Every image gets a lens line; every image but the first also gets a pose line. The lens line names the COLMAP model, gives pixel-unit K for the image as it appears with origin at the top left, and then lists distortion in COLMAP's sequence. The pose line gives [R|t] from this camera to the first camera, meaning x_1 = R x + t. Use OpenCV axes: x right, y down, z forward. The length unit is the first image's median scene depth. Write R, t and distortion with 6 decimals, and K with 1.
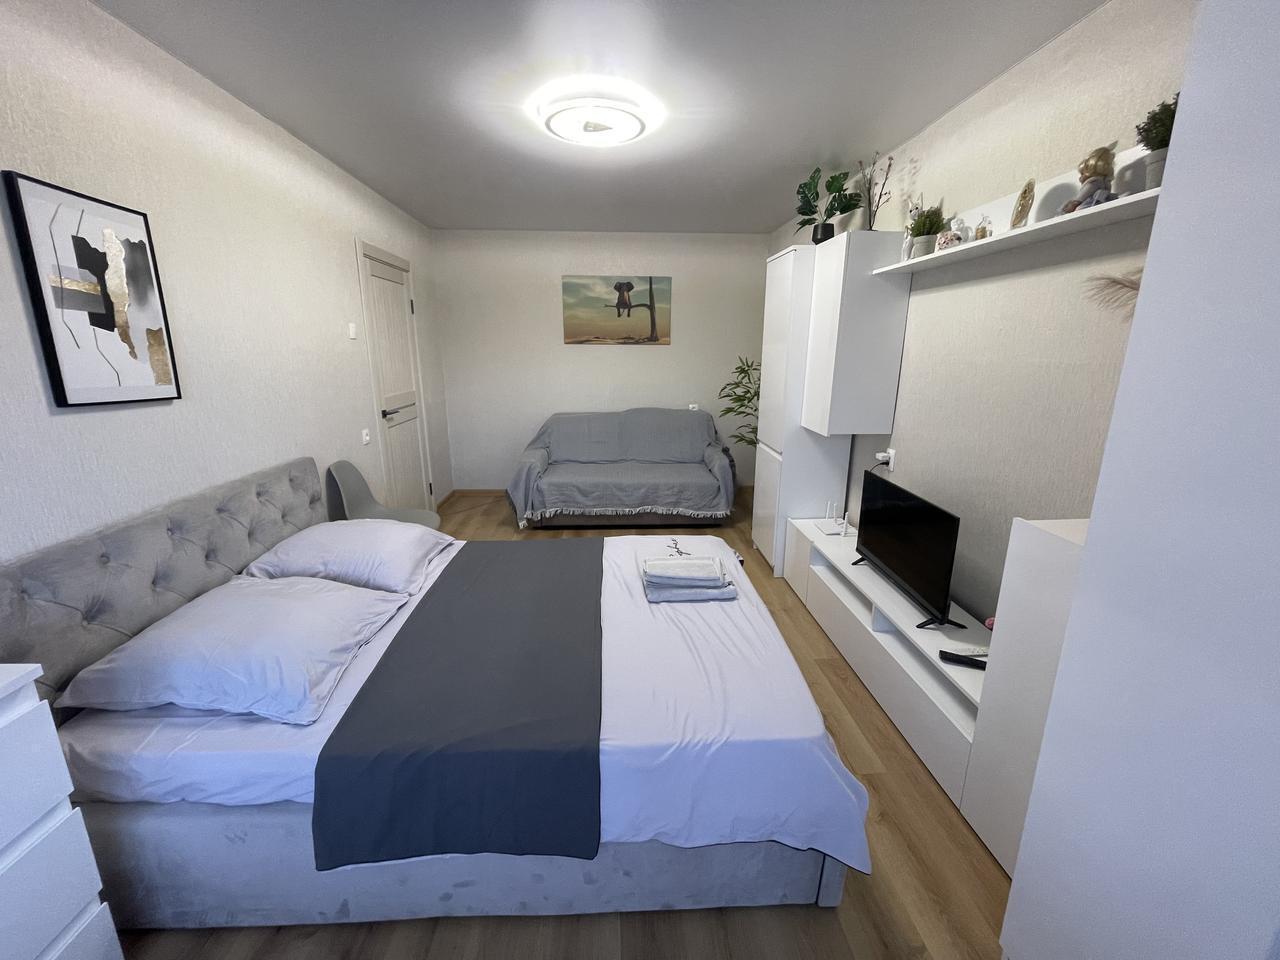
lens RADIAL K [[517.3, 0, 639.3], [0, 517.3, 480.8], [0, 0, 1]] dist [-0.001399, 0.000529]
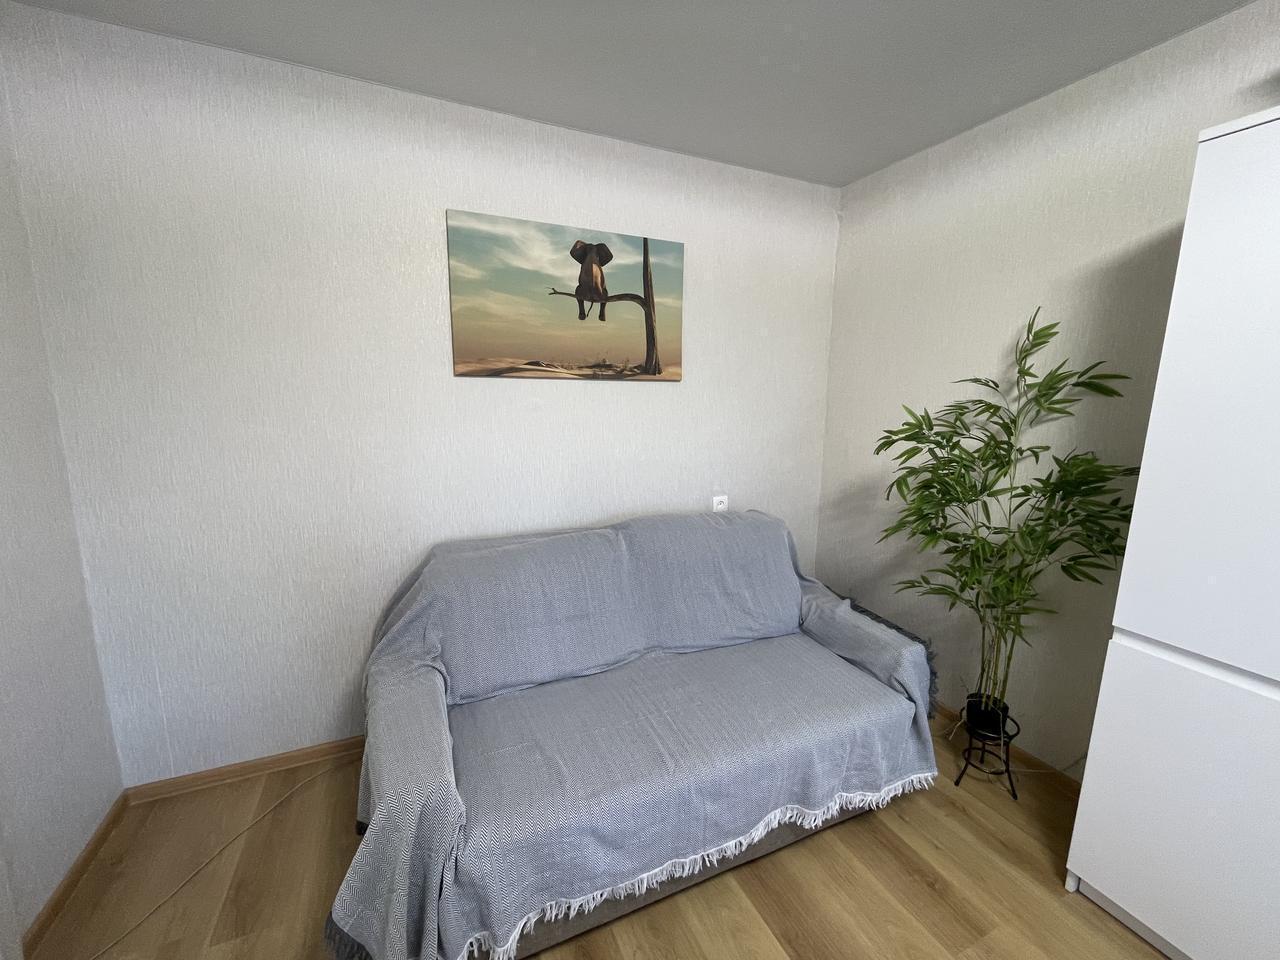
lens RADIAL K [[517.3, 0, 640.2], [0, 517.3, 480.9], [0, 0, 1]] dist [-0.001399, 0.000529]
pose [[0.929590, -0.059645, 0.363737, -0.260662], [0.088221, 0.994142, -0.062446, -0.231456], [-0.357881, 0.090138, 0.929406, 0.922139]]
